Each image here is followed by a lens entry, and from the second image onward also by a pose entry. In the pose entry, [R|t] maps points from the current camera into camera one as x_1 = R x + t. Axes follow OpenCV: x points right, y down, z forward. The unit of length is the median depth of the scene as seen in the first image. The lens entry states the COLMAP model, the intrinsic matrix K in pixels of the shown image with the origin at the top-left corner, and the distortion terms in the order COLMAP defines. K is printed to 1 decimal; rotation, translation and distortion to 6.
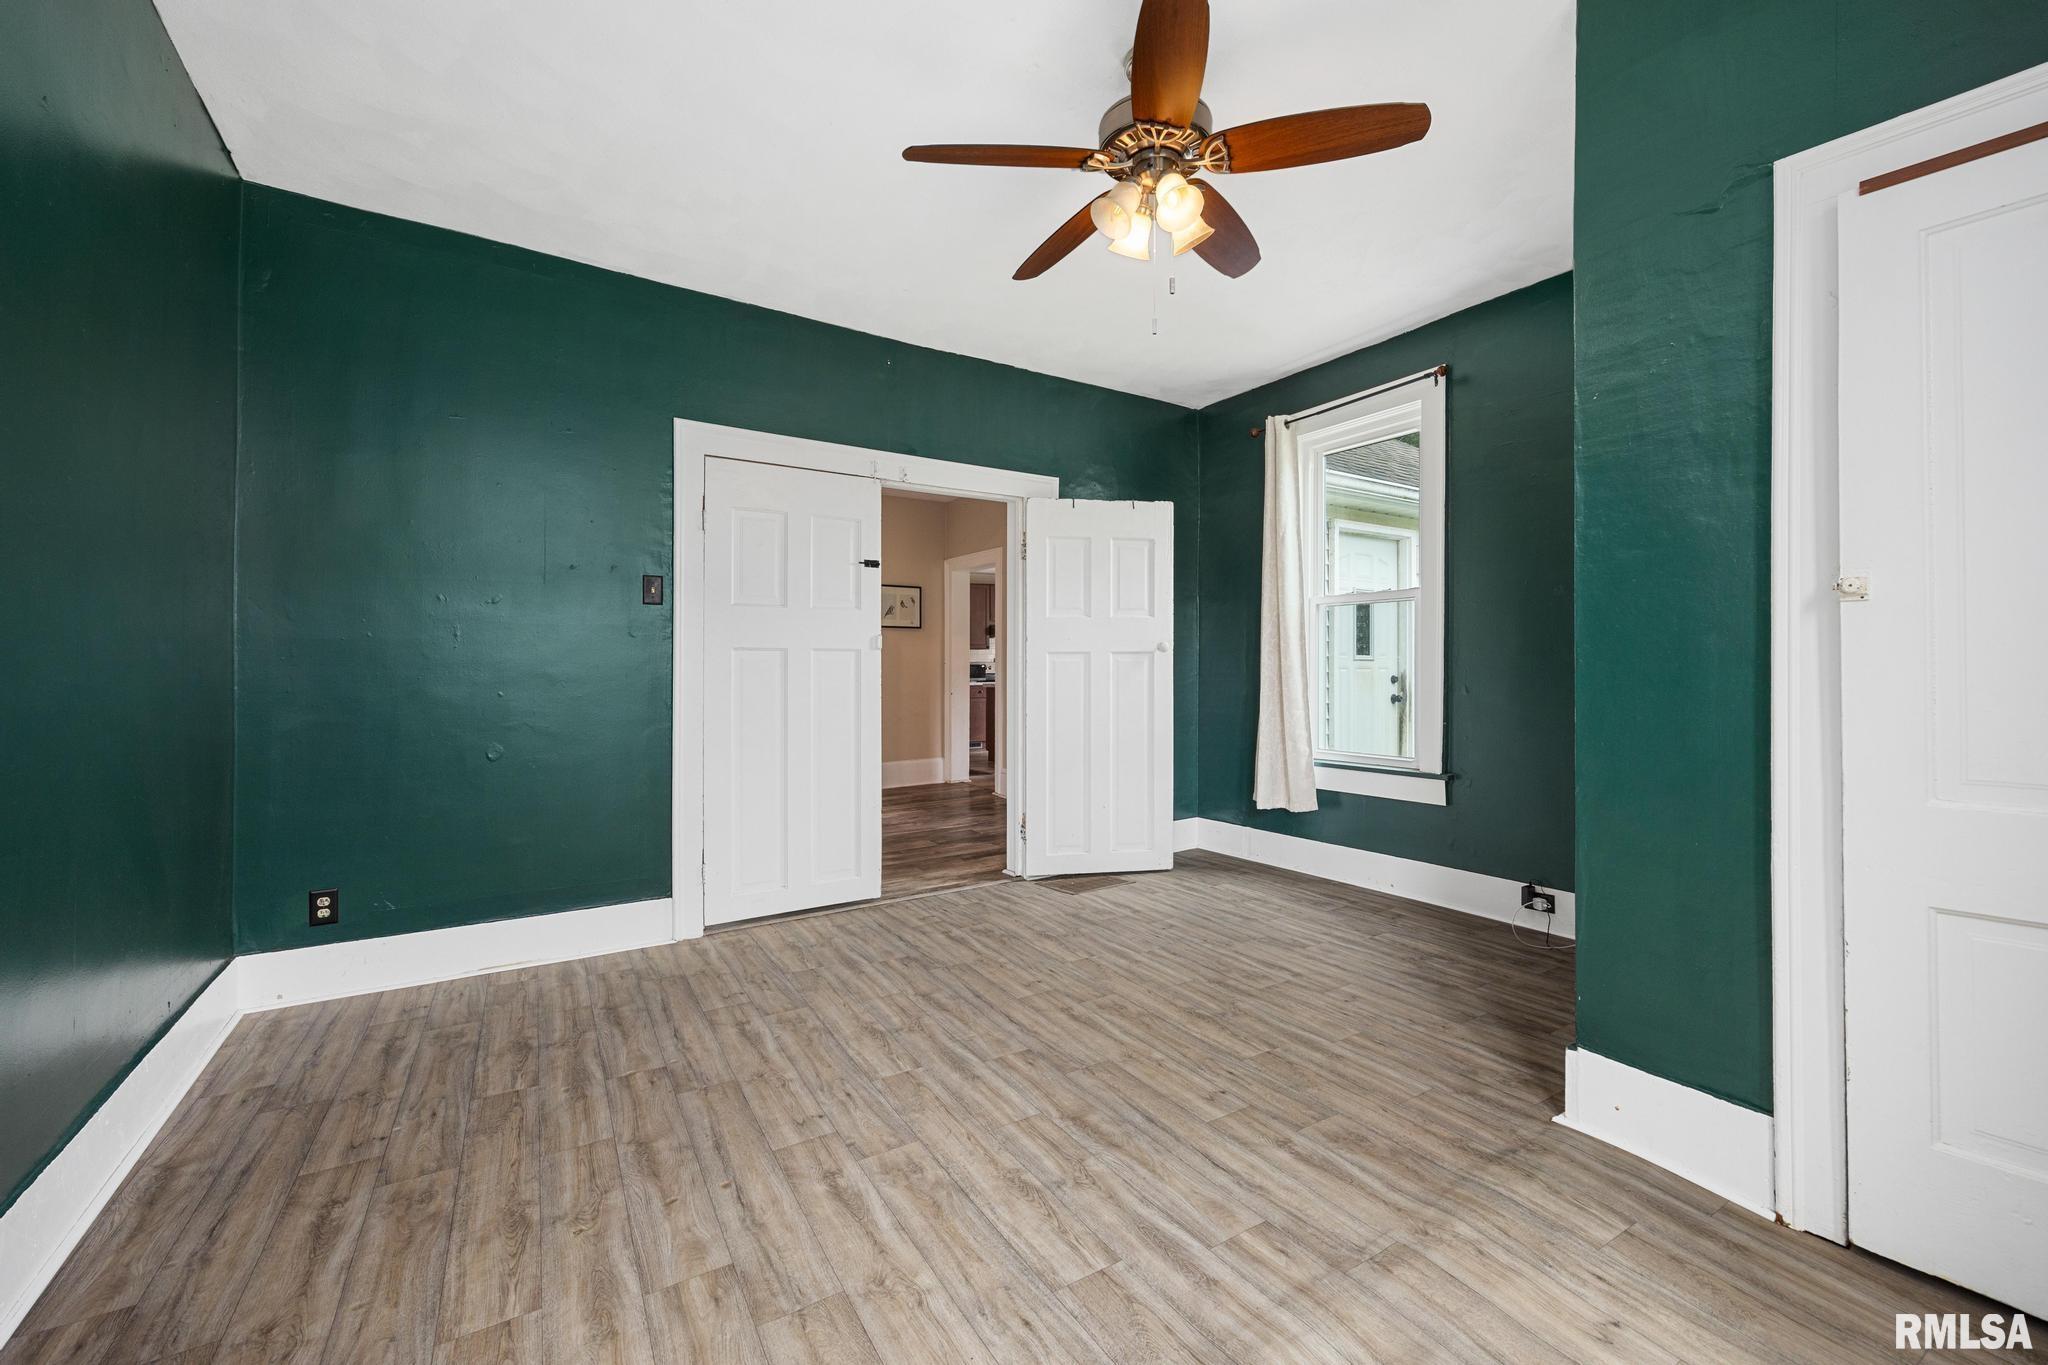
lens RADIAL K [[815.4, 0, 1027.3], [0, 815.4, 672.9], [0, 0, 1]] dist [-0.001541, -0.000128]
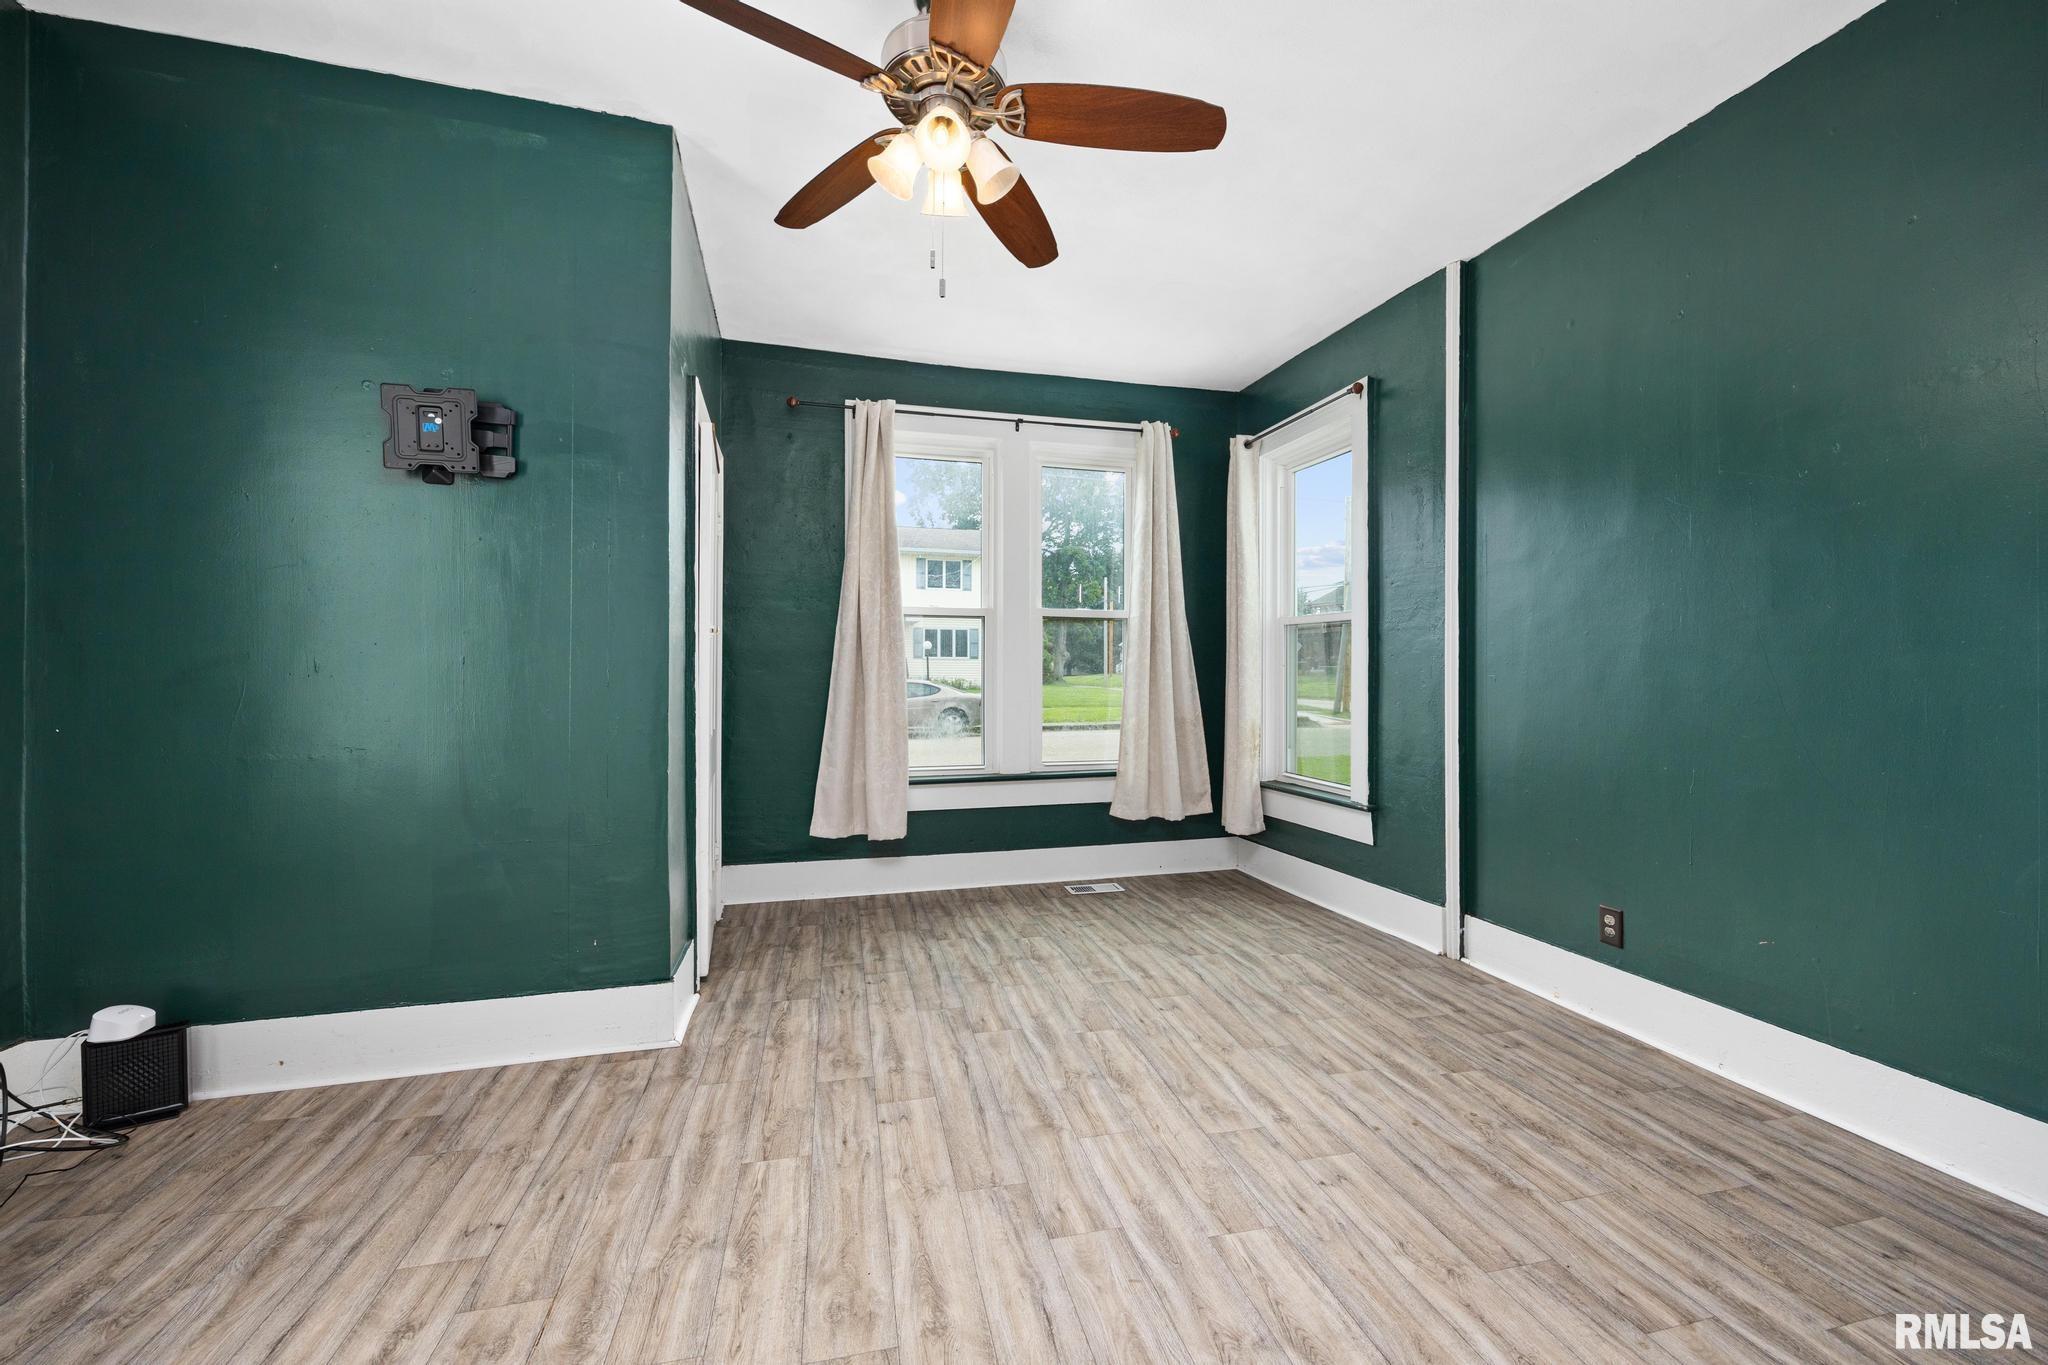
lens RADIAL K [[815.4, 0, 1026.5], [0, 815.4, 679.4], [0, 0, 1]] dist [-0.001541, -0.000128]
pose [[-0.952006, 0.001980, 0.306072, -0.225928], [0.003762, 0.999979, 0.005233, -0.005290], [-0.306055, 0.006133, -0.951994, 1.990192]]
